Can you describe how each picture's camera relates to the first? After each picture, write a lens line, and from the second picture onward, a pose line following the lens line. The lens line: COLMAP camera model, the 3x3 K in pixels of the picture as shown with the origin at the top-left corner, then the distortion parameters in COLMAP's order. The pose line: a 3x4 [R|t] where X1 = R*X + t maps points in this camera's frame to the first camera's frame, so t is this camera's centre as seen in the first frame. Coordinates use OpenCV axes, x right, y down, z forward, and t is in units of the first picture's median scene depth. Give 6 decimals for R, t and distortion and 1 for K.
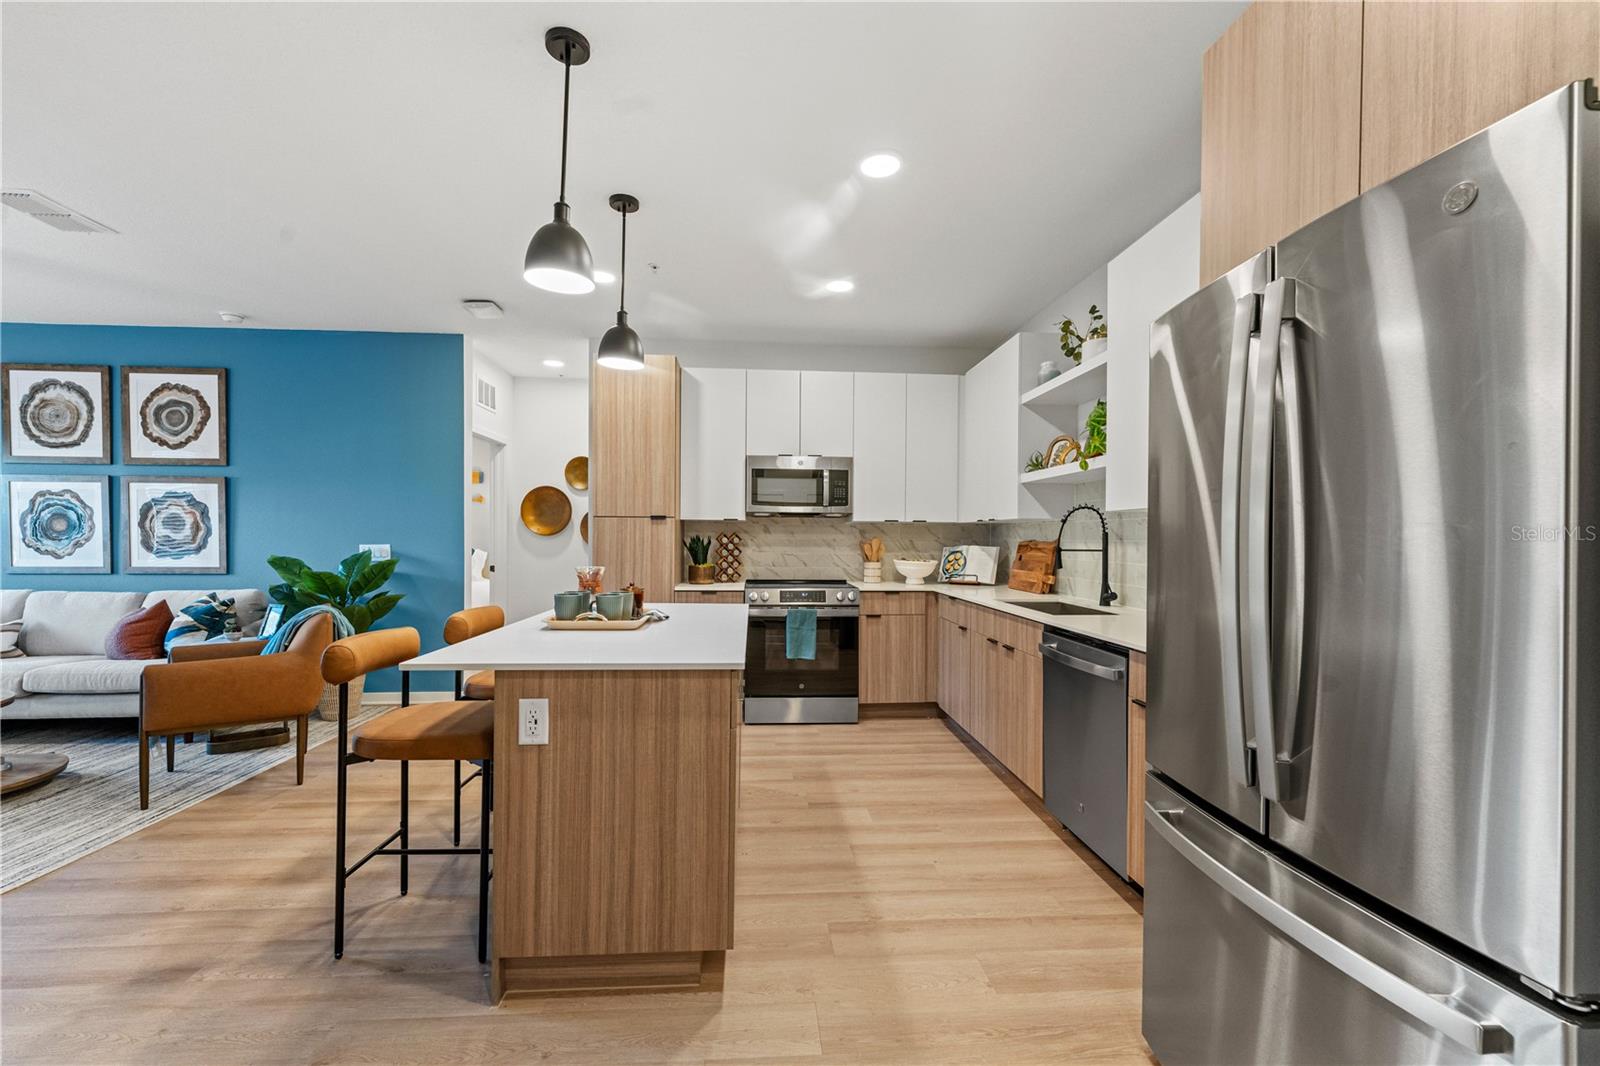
lens RADIAL K [[665.3, 0, 800.0], [0, 665.3, 533.0], [0, 0, 1]] dist [0.000931, 0.000092]
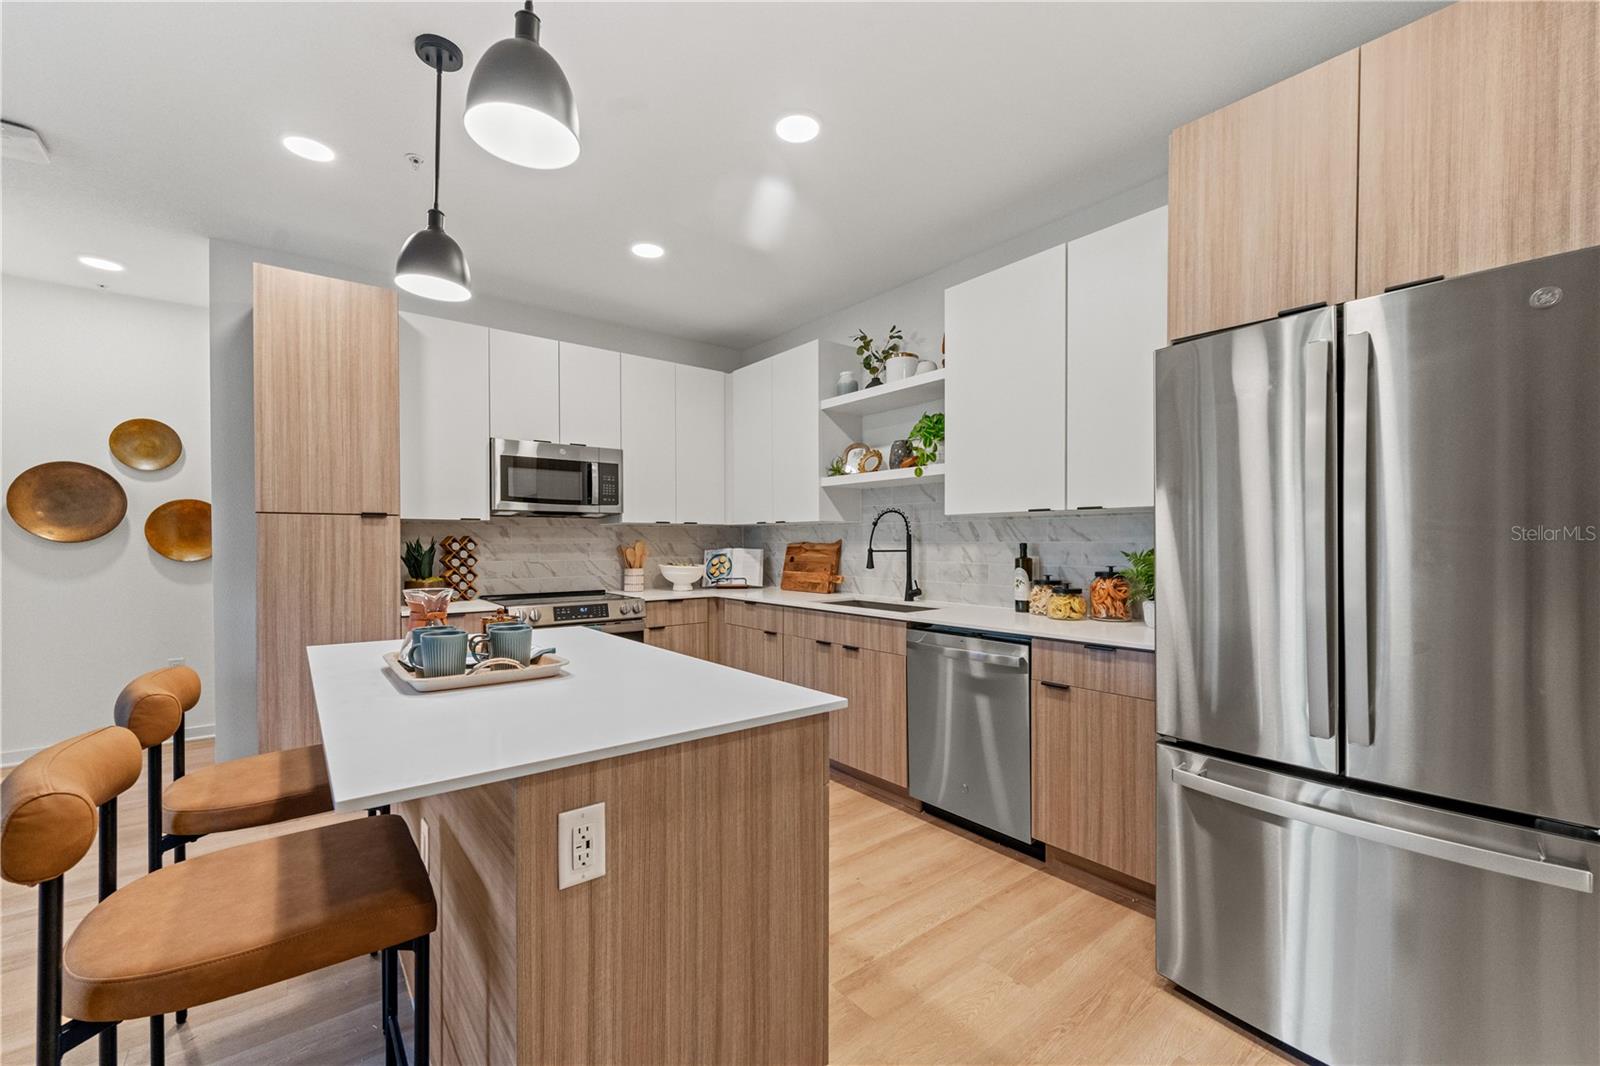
lens RADIAL K [[659.4, 0, 823.9], [0, 659.4, 540.1], [0, 0, 1]] dist [-0.002008, -0.000350]
pose [[0.821534, -0.007794, 0.570106, -0.220340], [0.004170, 0.999962, 0.007662, -0.000166], [-0.570144, -0.003917, 0.821536, 0.148165]]
